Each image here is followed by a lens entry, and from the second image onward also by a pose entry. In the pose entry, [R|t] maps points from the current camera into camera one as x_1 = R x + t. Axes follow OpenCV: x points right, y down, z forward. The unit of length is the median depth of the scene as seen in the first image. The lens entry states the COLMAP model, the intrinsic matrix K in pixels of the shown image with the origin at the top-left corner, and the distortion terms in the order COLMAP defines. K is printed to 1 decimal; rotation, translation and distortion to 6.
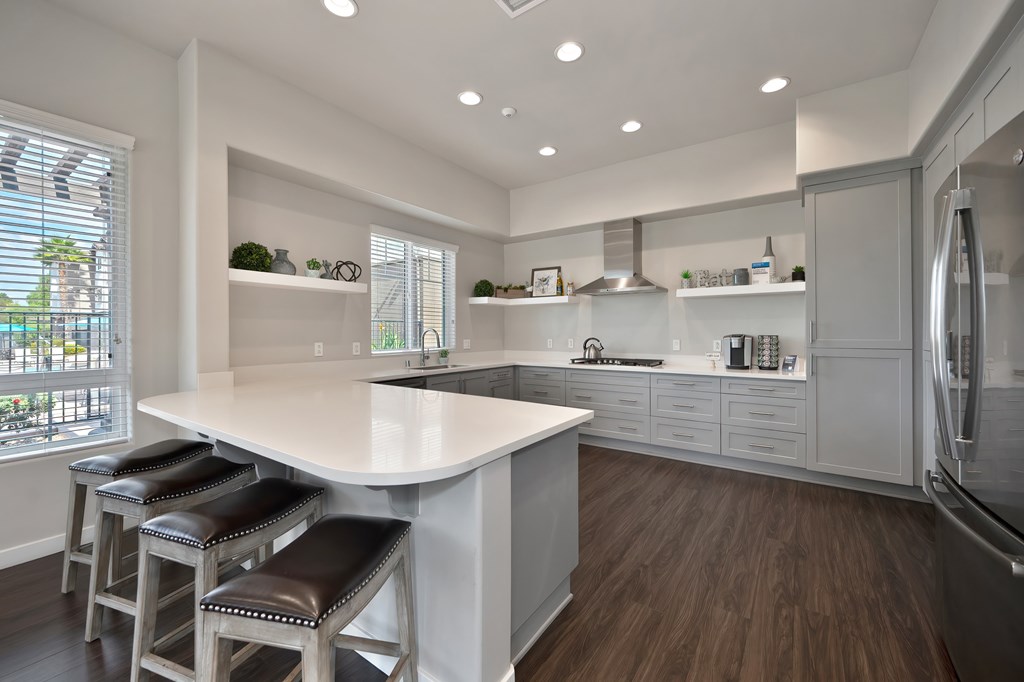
lens RADIAL K [[404.3, 0, 522.0], [0, 404.3, 332.5], [0, 0, 1]] dist [-0.001451, 0.000012]
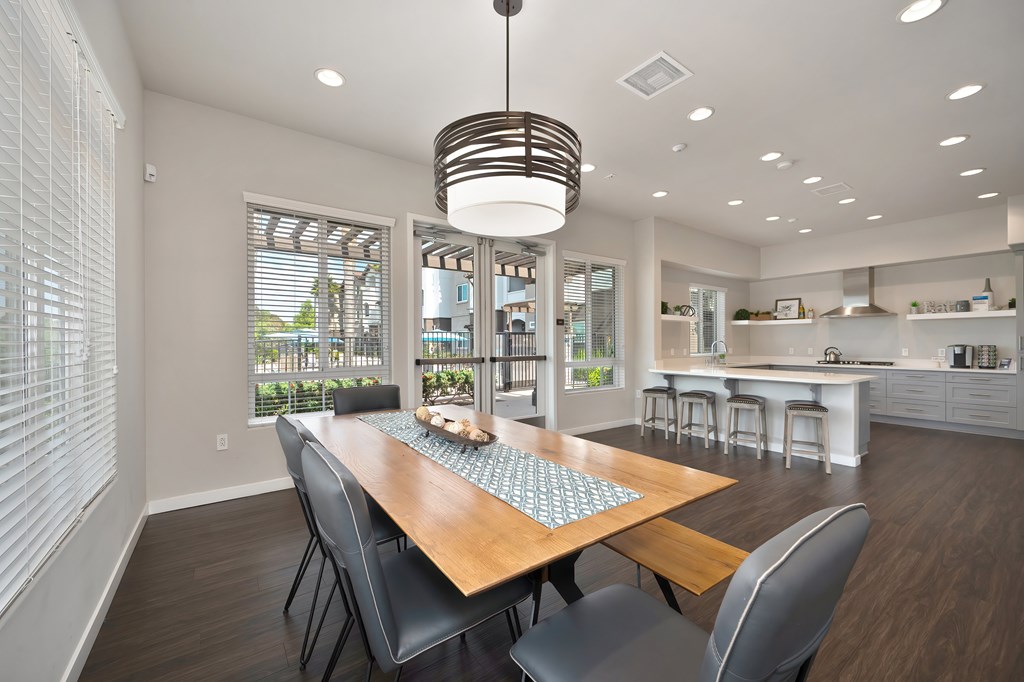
lens RADIAL K [[404.3, 0, 516.8], [0, 404.3, 343.8], [0, 0, 1]] dist [-0.001451, 0.000012]
pose [[0.939788, 0.001277, -0.341756, -0.453640], [-0.002260, 0.999994, -0.002478, 0.008252], [0.341751, 0.003101, 0.939786, -0.879318]]
